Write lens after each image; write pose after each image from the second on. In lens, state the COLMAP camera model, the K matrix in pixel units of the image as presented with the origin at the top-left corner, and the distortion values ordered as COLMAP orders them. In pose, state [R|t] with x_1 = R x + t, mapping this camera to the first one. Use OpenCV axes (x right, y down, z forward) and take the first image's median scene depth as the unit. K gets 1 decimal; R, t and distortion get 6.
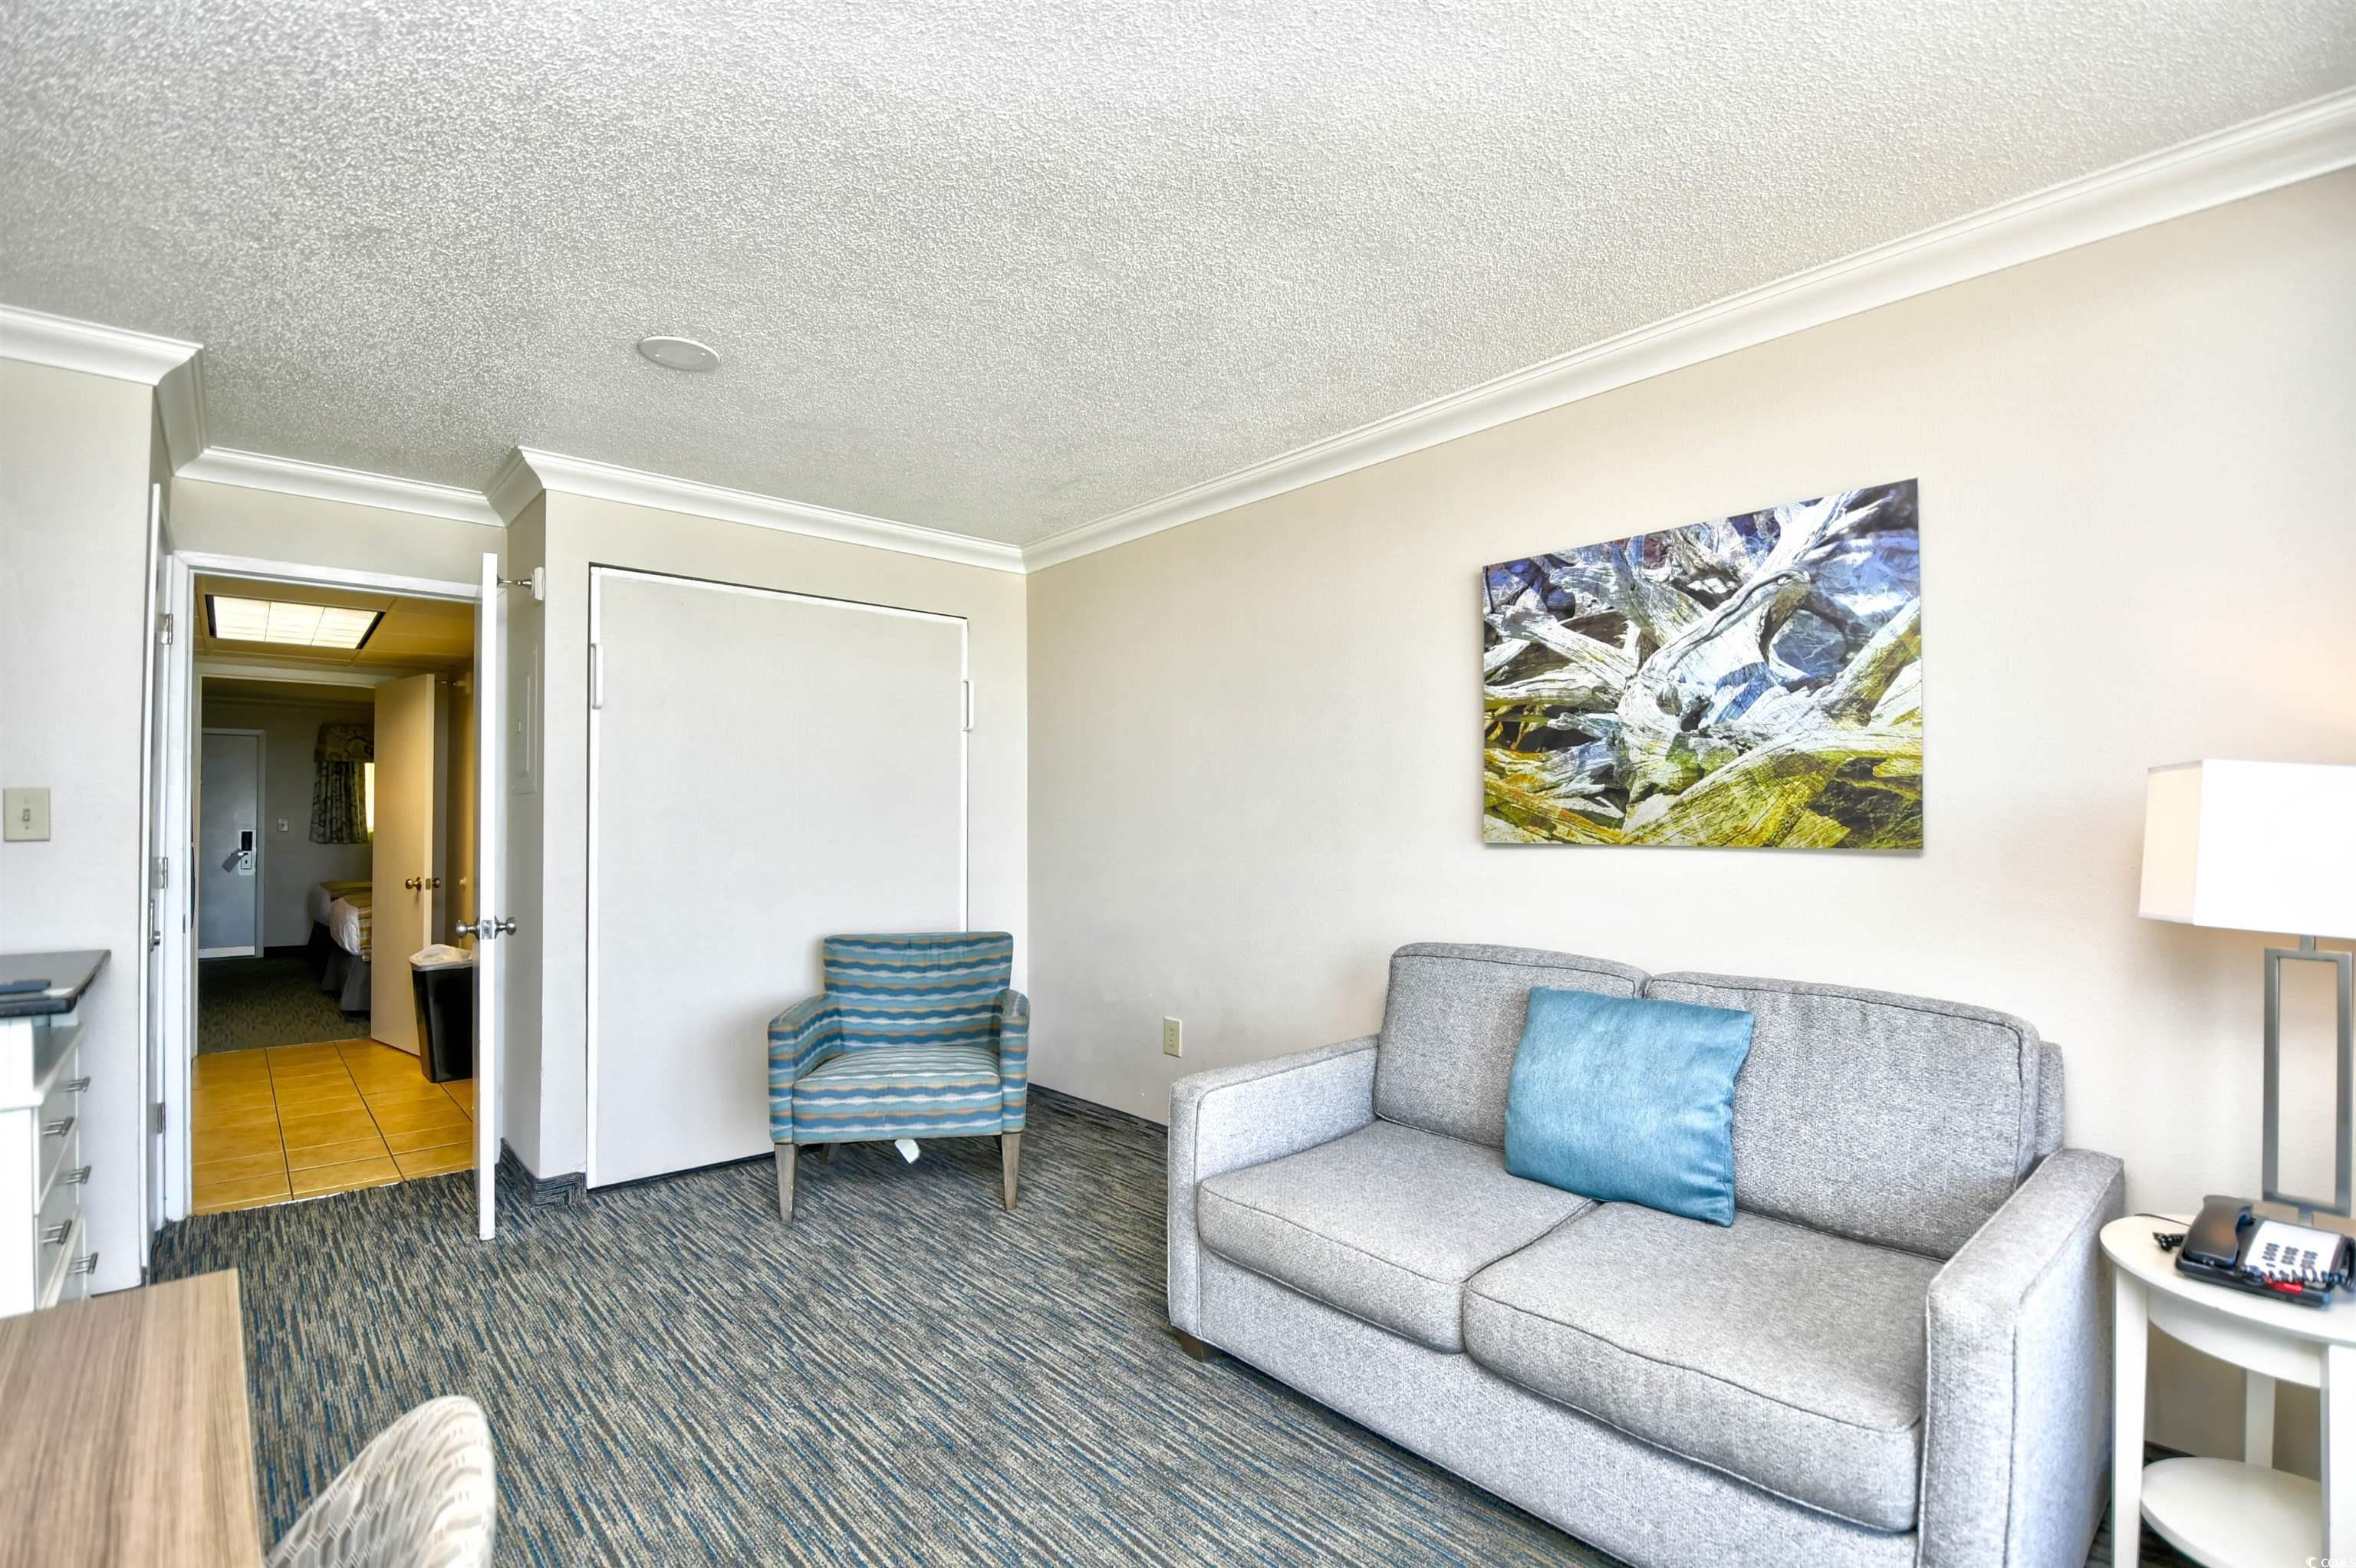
lens RADIAL K [[1058.1, 0, 1174.9], [0, 1058.1, 798.9], [0, 0, 1]] dist [0.017131, -0.023089]
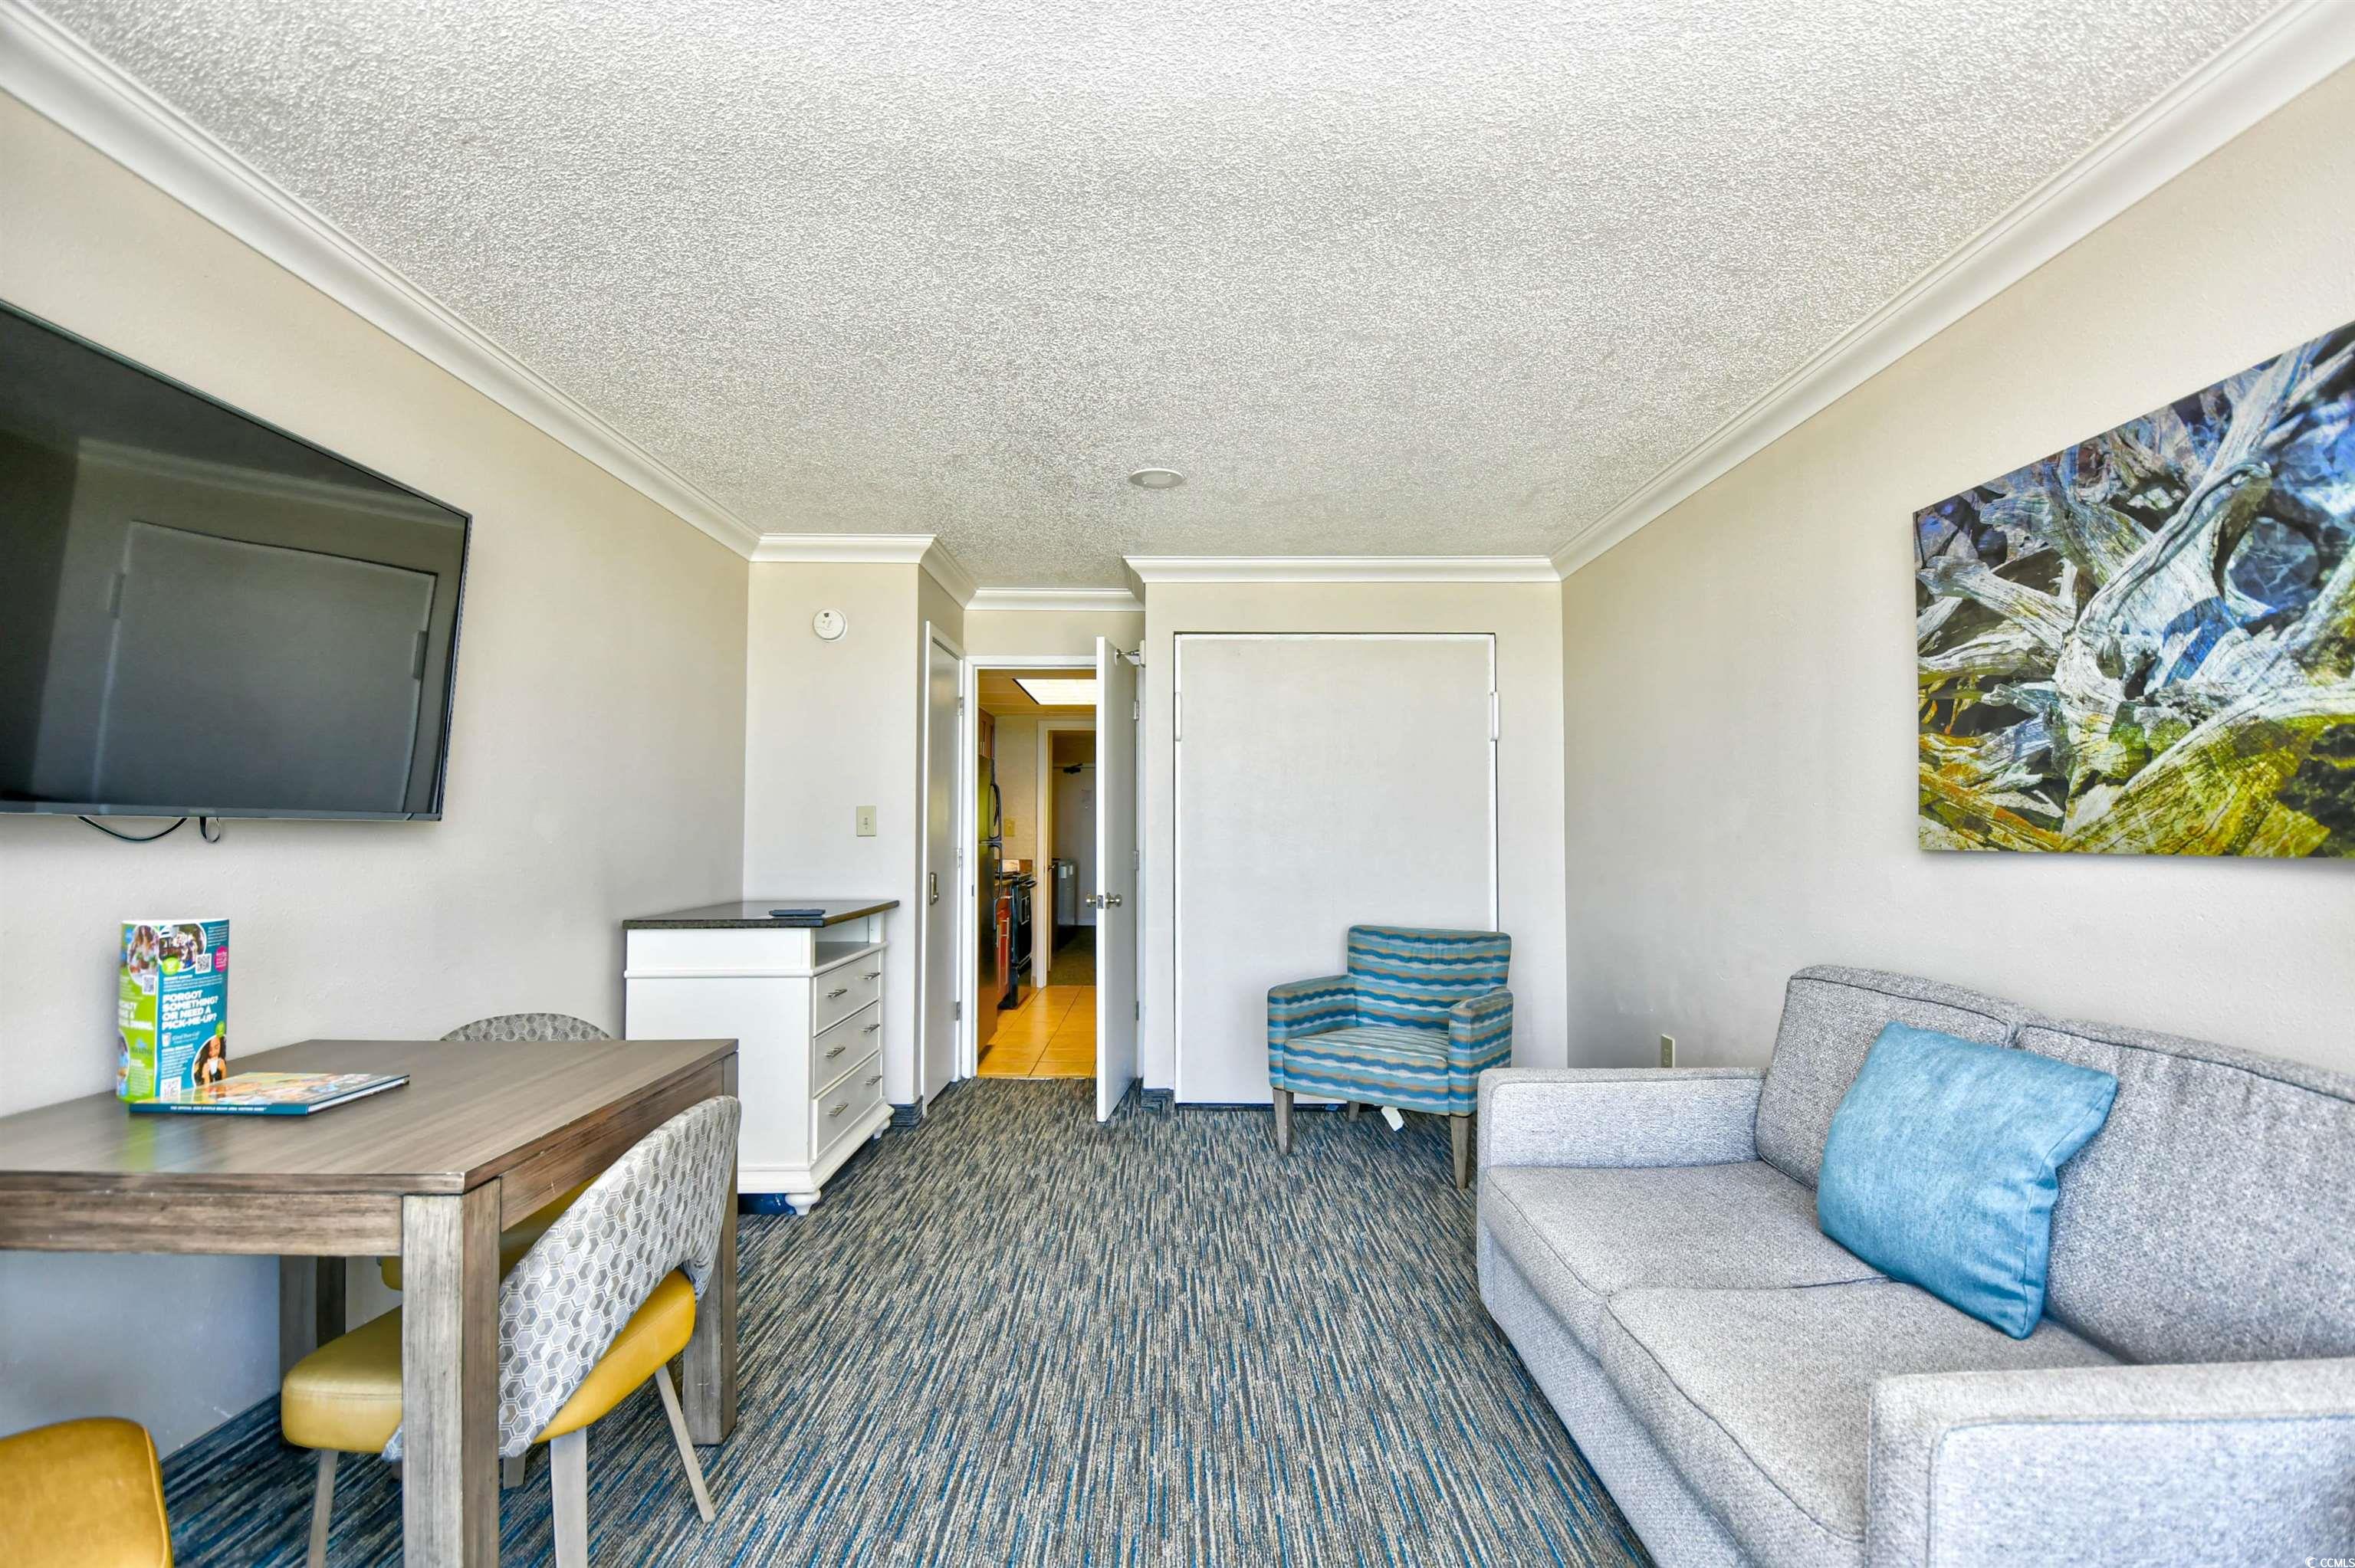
lens RADIAL K [[1057.6, 0, 1174.4], [0, 1057.6, 798.9], [0, 0, 1]] dist [0.017131, -0.023089]
pose [[0.749371, -0.017863, -0.661910, 0.461170], [0.011053, 0.999834, -0.014469, 0.009026], [0.662059, 0.003527, 0.749444, 0.007174]]
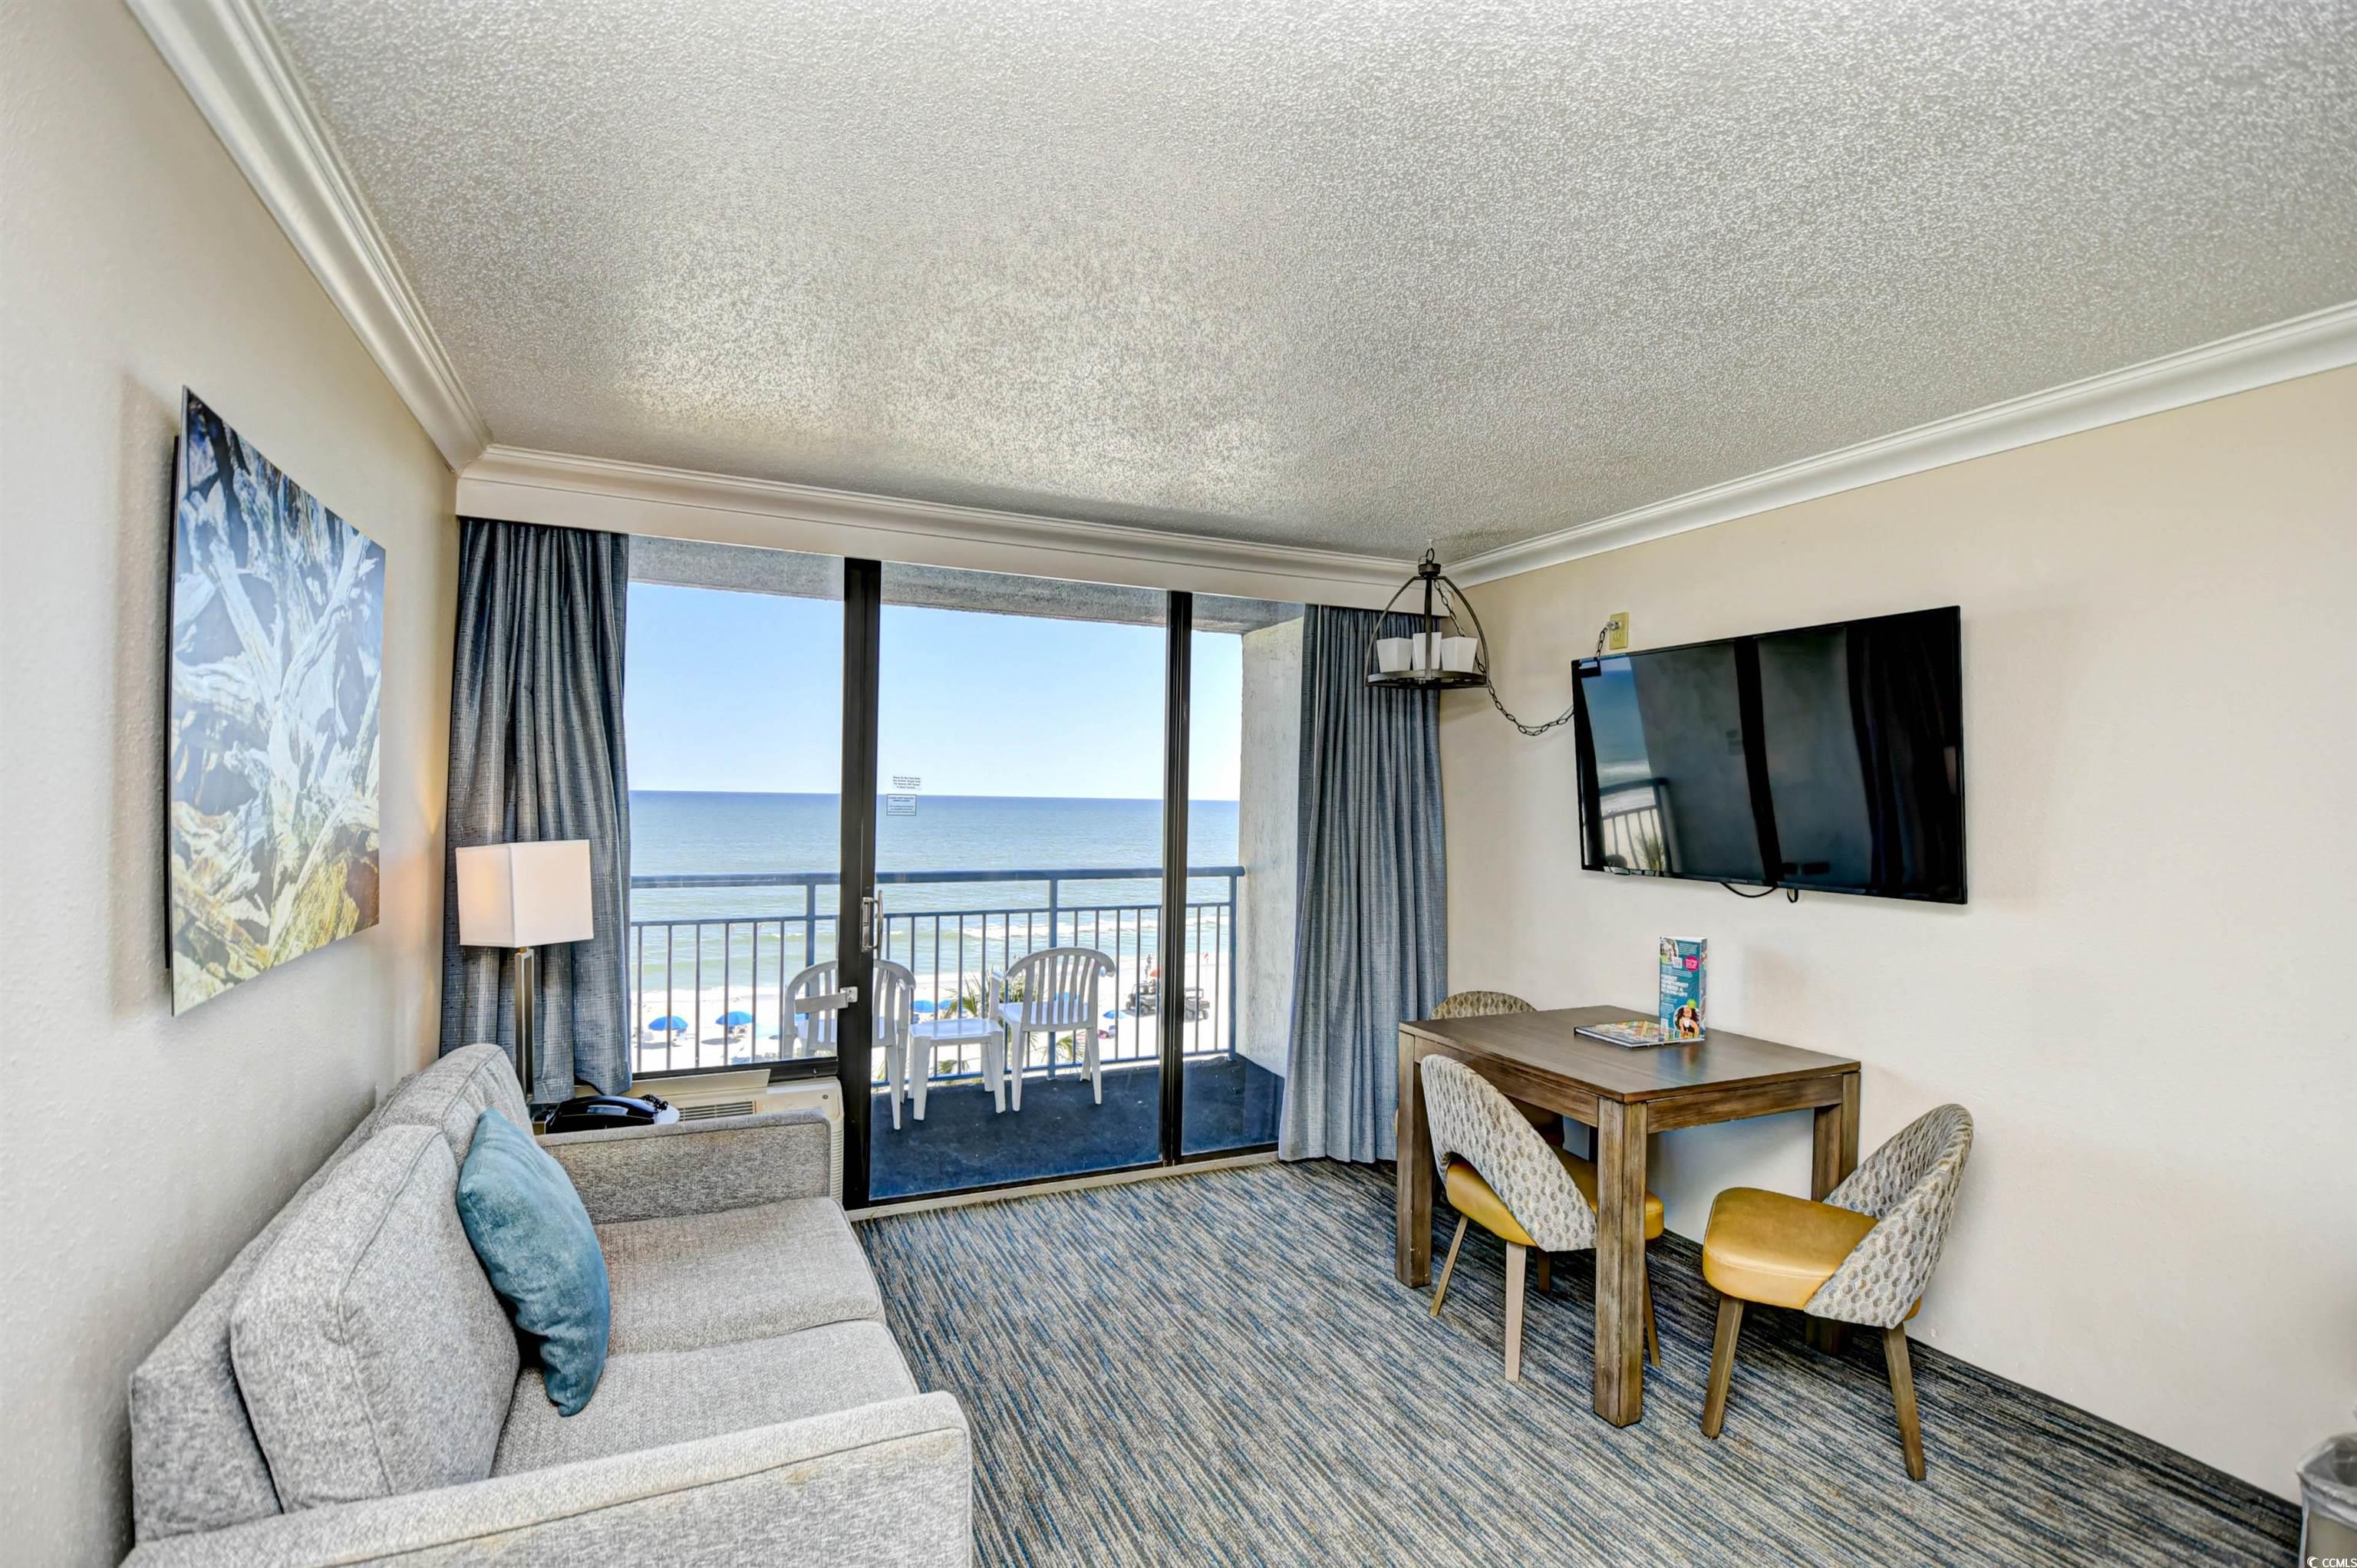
lens RADIAL K [[1058.6, 0, 1175.4], [0, 1058.6, 798.9], [0, 0, 1]] dist [0.017131, -0.023089]
pose [[-0.957764, -0.015767, 0.287123, -0.258781], [-0.021941, 0.999592, -0.018300, -0.057132], [-0.286717, -0.023827, -0.957719, 1.482006]]
